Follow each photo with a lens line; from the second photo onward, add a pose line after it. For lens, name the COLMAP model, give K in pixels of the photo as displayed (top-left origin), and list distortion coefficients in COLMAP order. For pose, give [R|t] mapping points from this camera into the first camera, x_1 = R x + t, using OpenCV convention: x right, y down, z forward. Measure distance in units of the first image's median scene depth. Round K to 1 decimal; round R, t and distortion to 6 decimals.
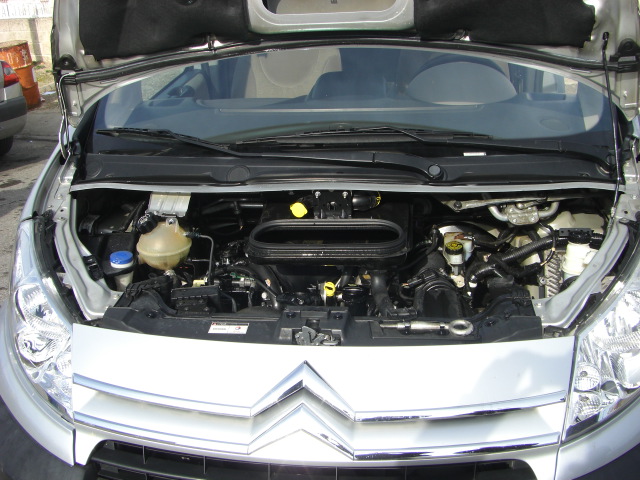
lens RADIAL K [[722.2, 0, 319.2], [0, 722.2, 232.4], [0, 0, 1]] dist [-0.202024, 0.198568]
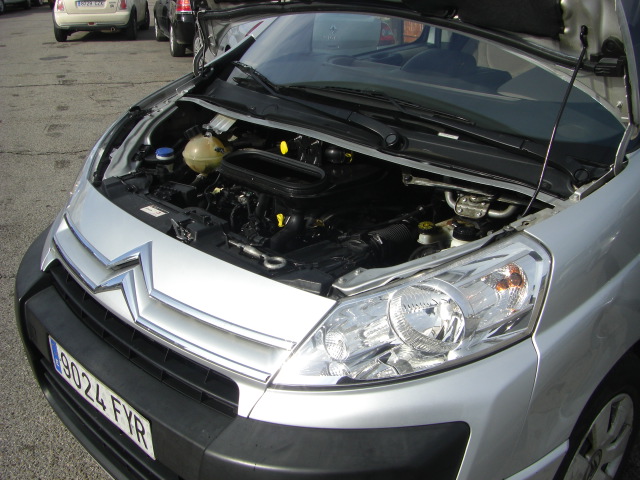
lens RADIAL K [[722.2, 0, 319.2], [0, 722.2, 232.4], [0, 0, 1]] dist [-0.202024, 0.198568]
pose [[0.779070, 0.286191, -0.557803, 0.689736], [-0.281936, 0.954617, 0.096011, -0.028645], [0.559966, 0.082466, 0.824401, 0.105874]]
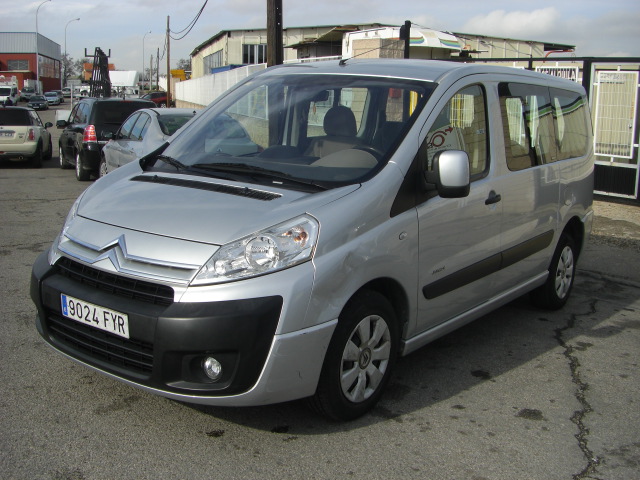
lens RADIAL K [[722.2, 0, 319.2], [0, 722.2, 232.4], [0, 0, 1]] dist [-0.202024, 0.198568]
pose [[0.864445, 0.164357, -0.475102, 1.288435], [-0.250328, 0.960282, -0.123268, 0.233509], [0.435972, 0.225489, 0.871254, -0.609341]]
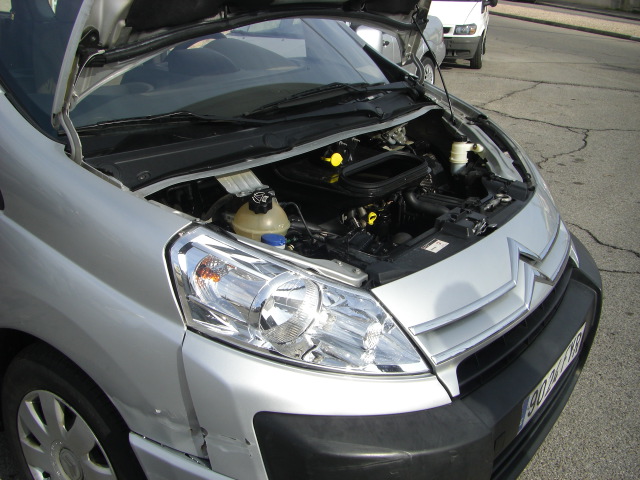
lens RADIAL K [[722.2, 0, 319.2], [0, 722.2, 232.4], [0, 0, 1]] dist [-0.202024, 0.198568]
pose [[0.474263, -0.254219, 0.842880, -1.020626], [0.263731, 0.954459, 0.139478, -0.087058], [-0.839952, 0.156145, 0.519710, 0.456760]]
